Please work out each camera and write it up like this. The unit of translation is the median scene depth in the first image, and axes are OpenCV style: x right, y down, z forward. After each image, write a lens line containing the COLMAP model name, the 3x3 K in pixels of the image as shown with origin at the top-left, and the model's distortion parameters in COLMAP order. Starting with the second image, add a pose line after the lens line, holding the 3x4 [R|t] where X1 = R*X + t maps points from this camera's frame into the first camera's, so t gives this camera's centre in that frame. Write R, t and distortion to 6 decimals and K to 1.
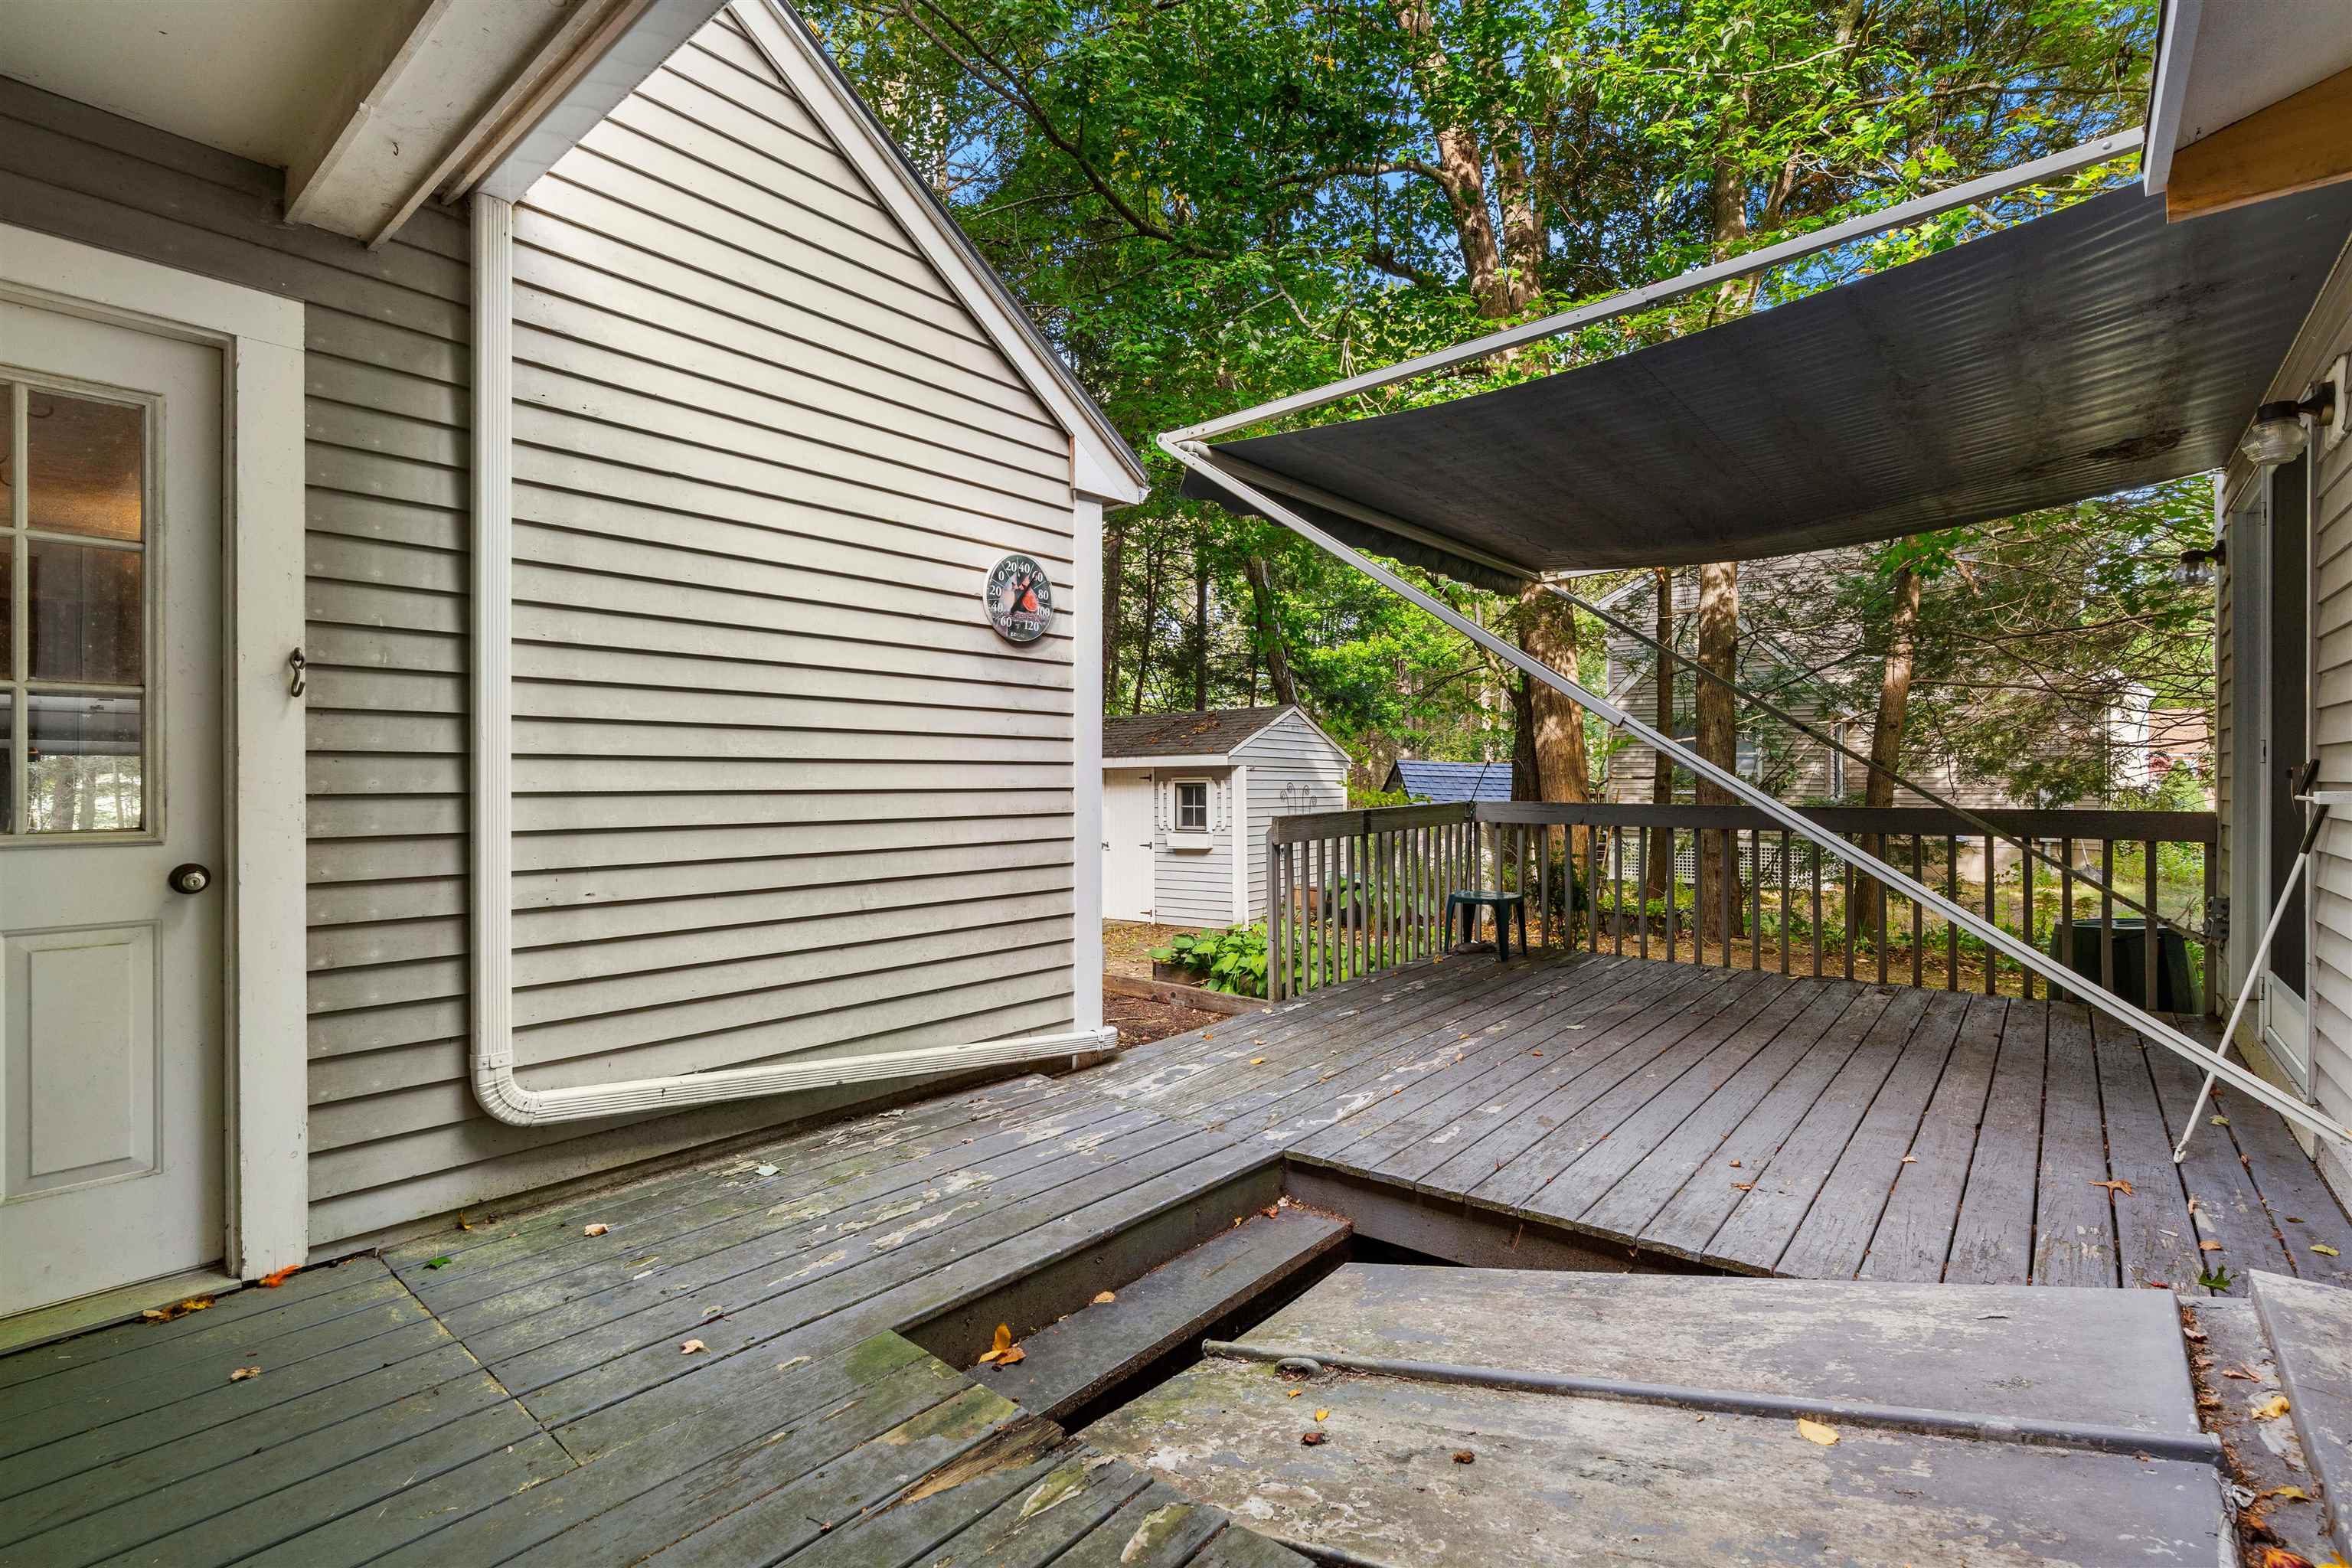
lens RADIAL K [[1060.3, 0, 1179.8], [0, 1060.3, 777.5], [0, 0, 1]] dist [-0.008374, 0.002982]
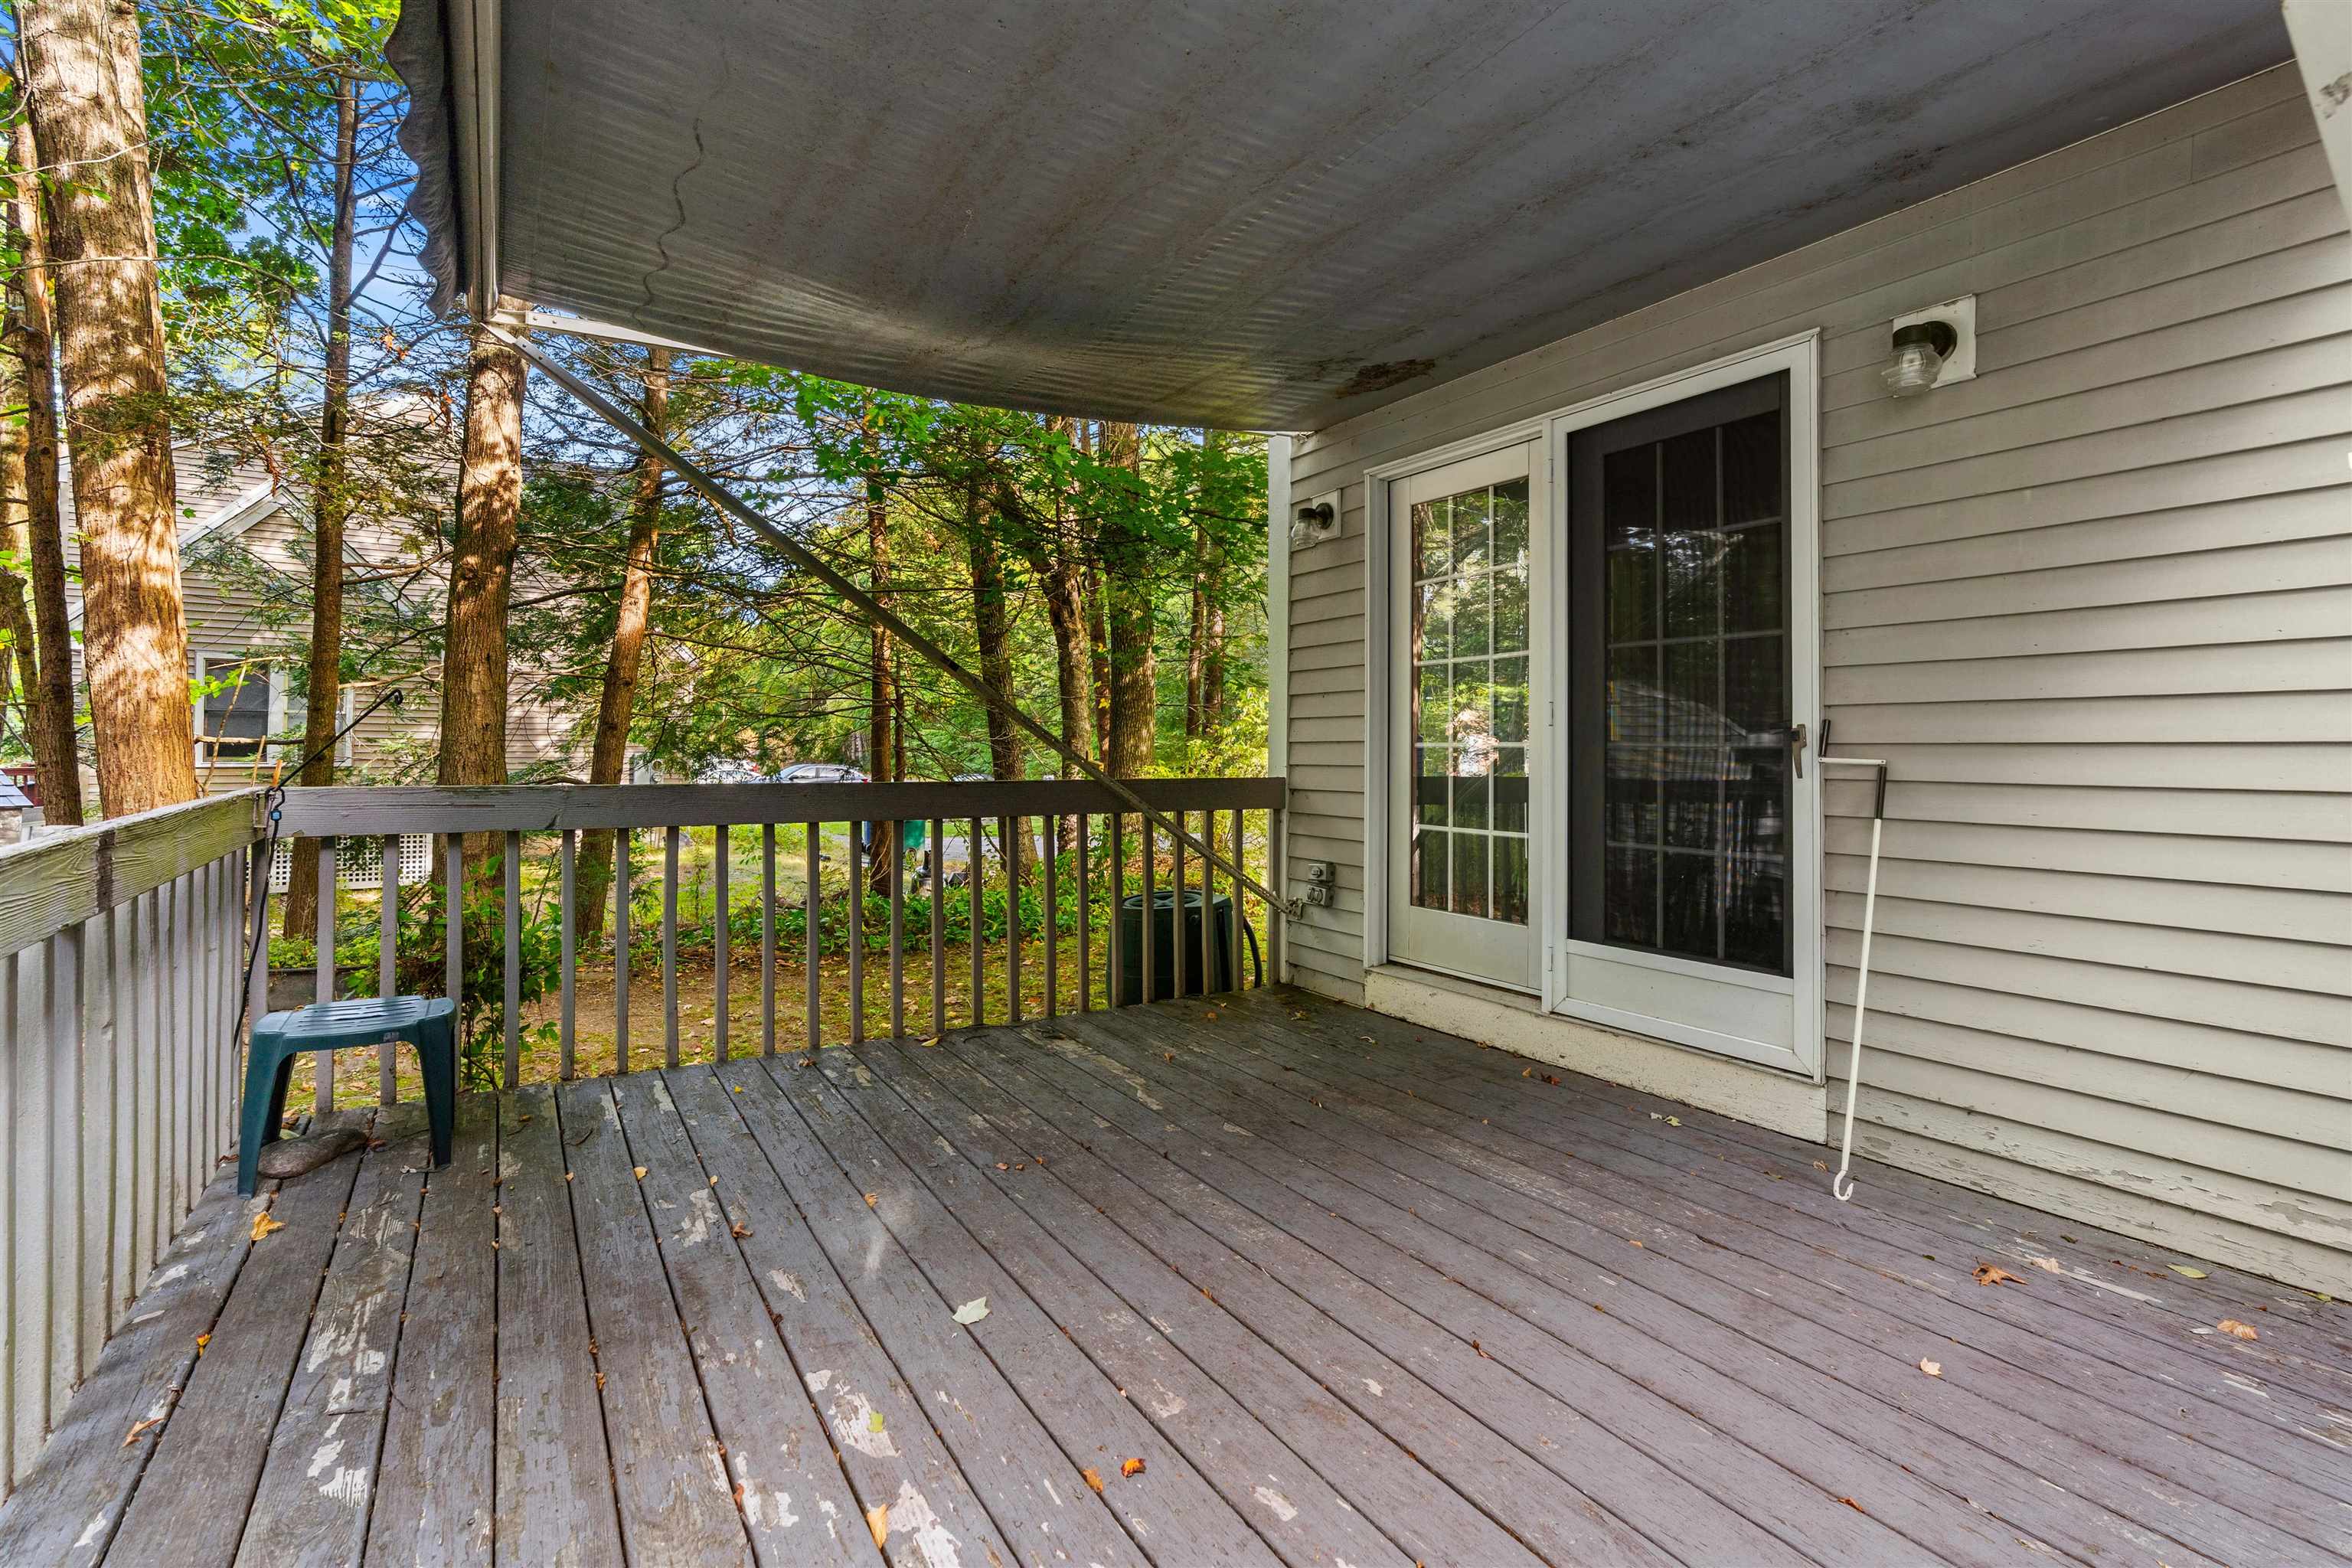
lens RADIAL K [[1060.3, 0, 1169.2], [0, 1060.3, 770.4], [0, 0, 1]] dist [-0.008374, 0.002982]
pose [[0.310410, -0.012538, 0.950520, -0.008968], [-0.007316, 0.999852, 0.015578, 0.013892], [-0.950575, -0.011790, 0.310272, 1.047442]]
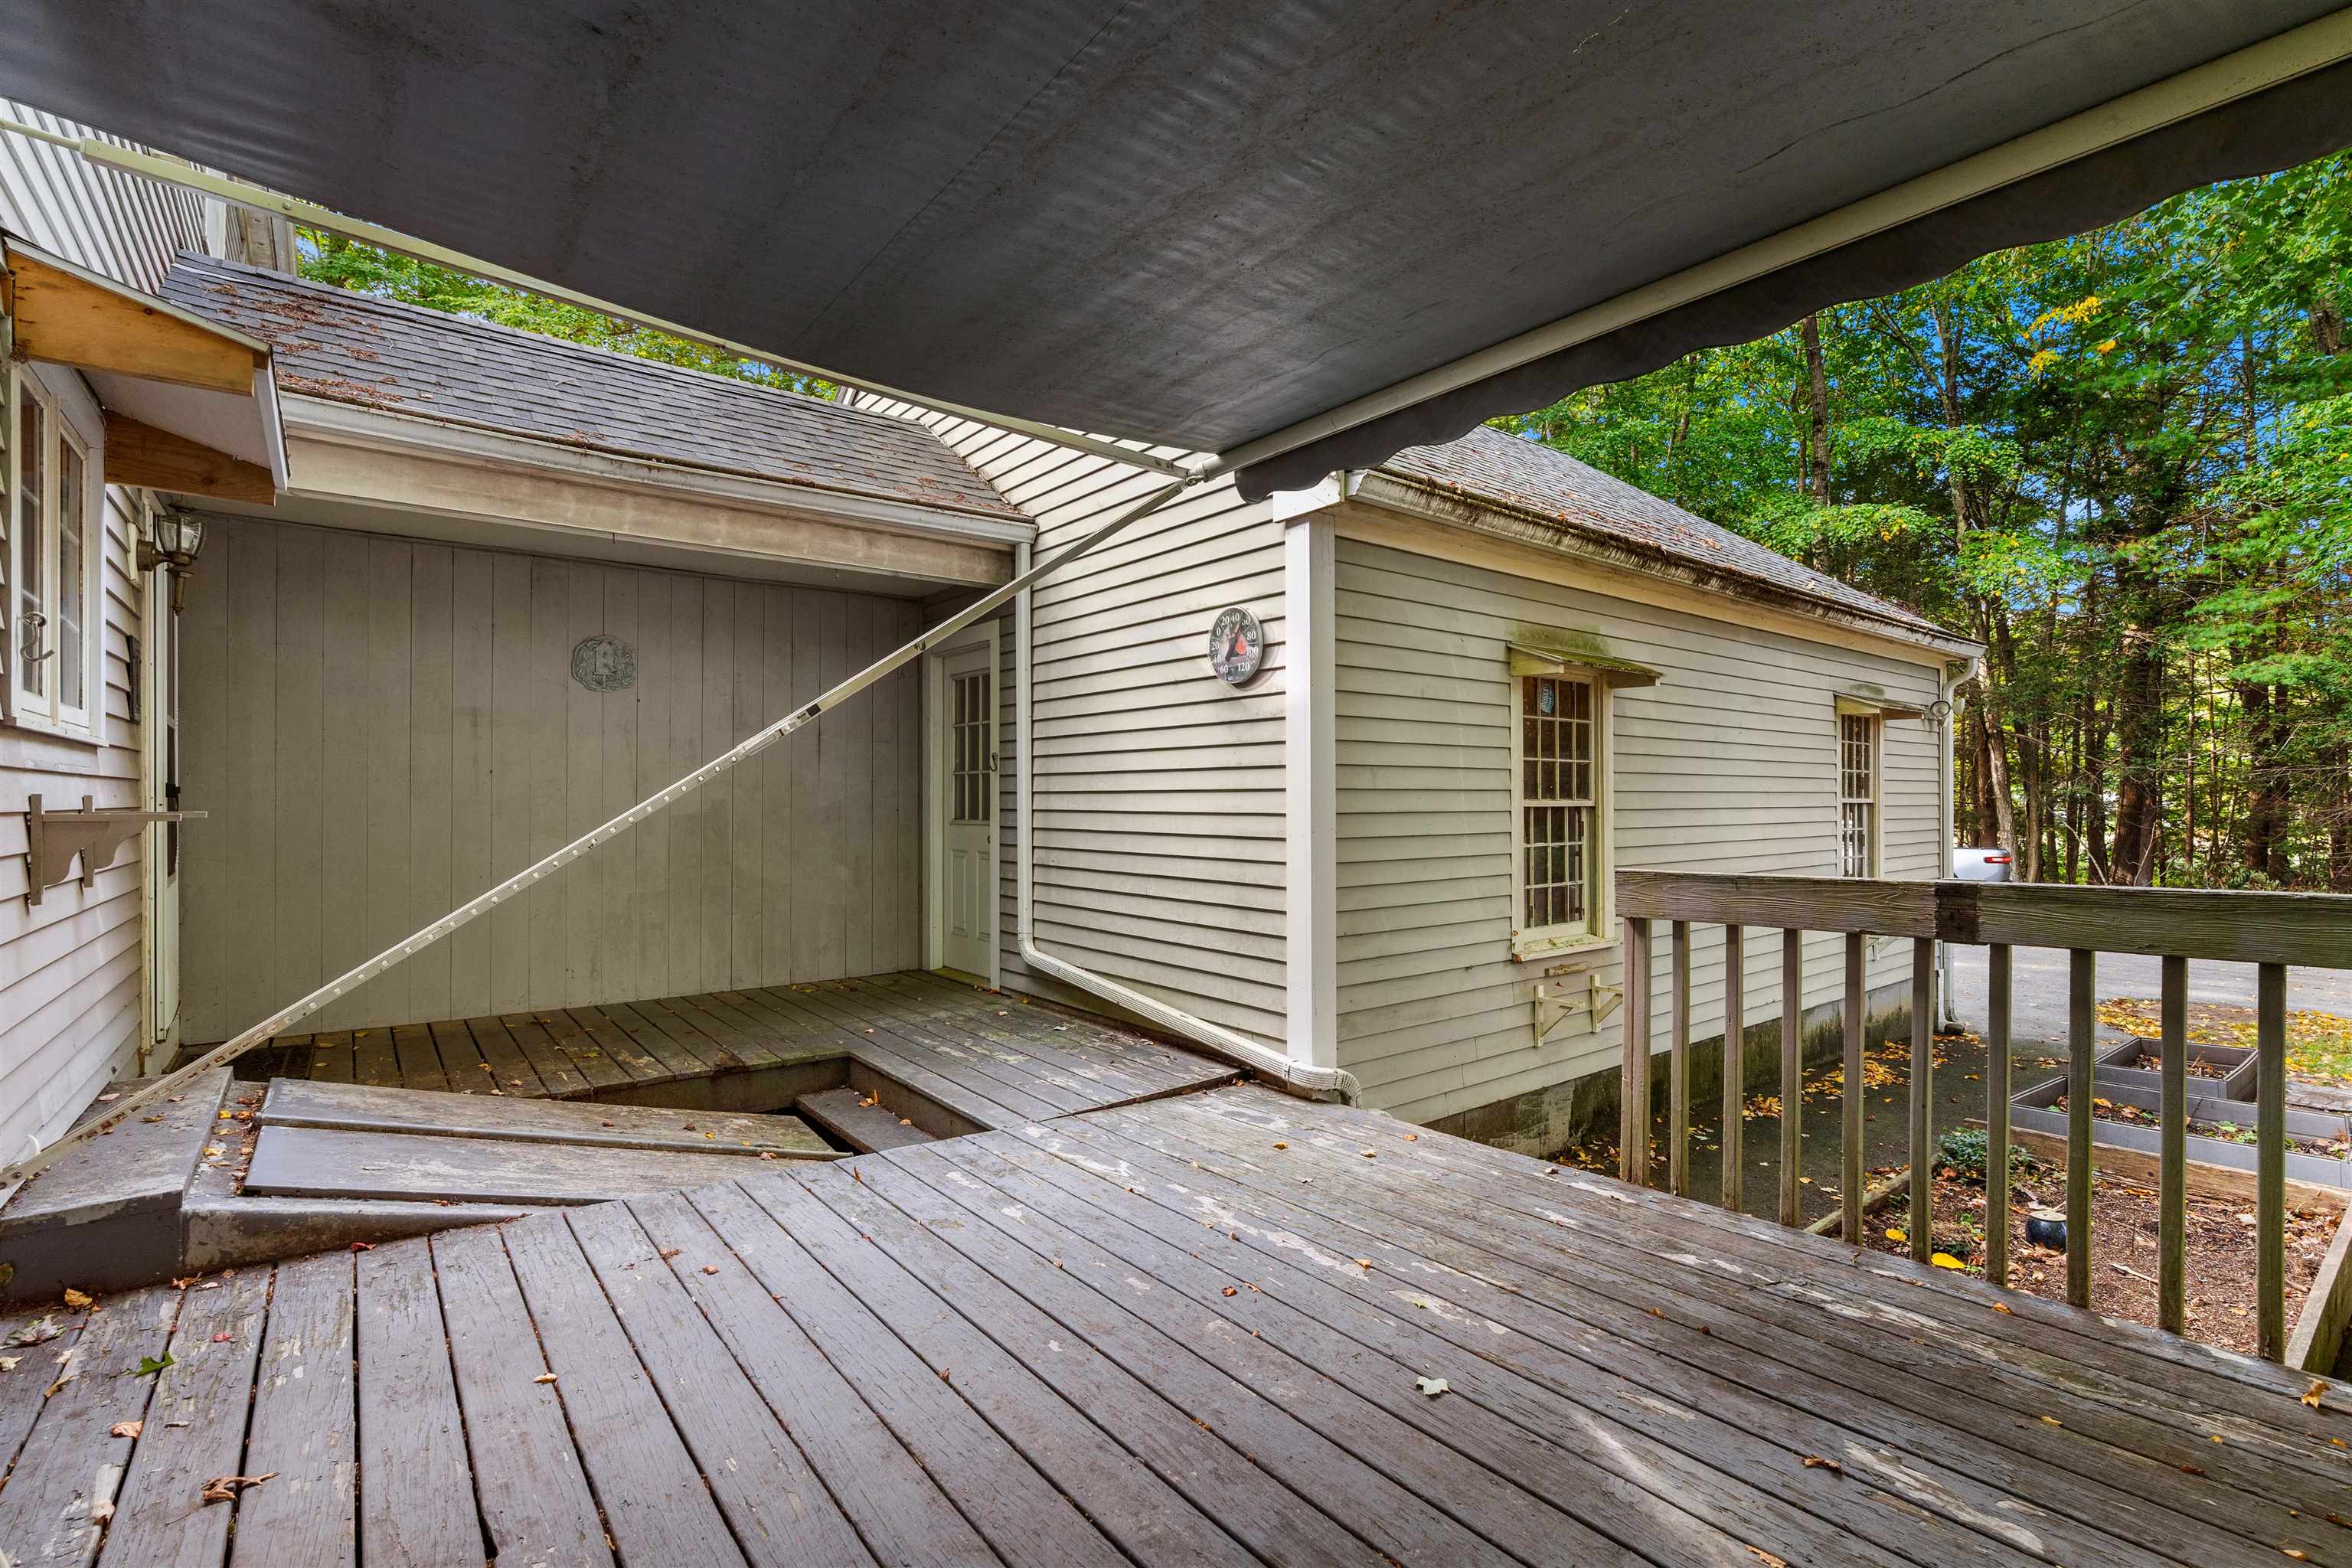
lens RADIAL K [[1060.3, 0, 1179.5], [0, 1060.3, 791.7], [0, 0, 1]] dist [-0.008374, 0.002982]
pose [[-0.204738, -0.008669, -0.978778, 1.078121], [0.000854, 0.999959, -0.009035, -0.002270], [0.978816, -0.002685, -0.204722, 1.304009]]
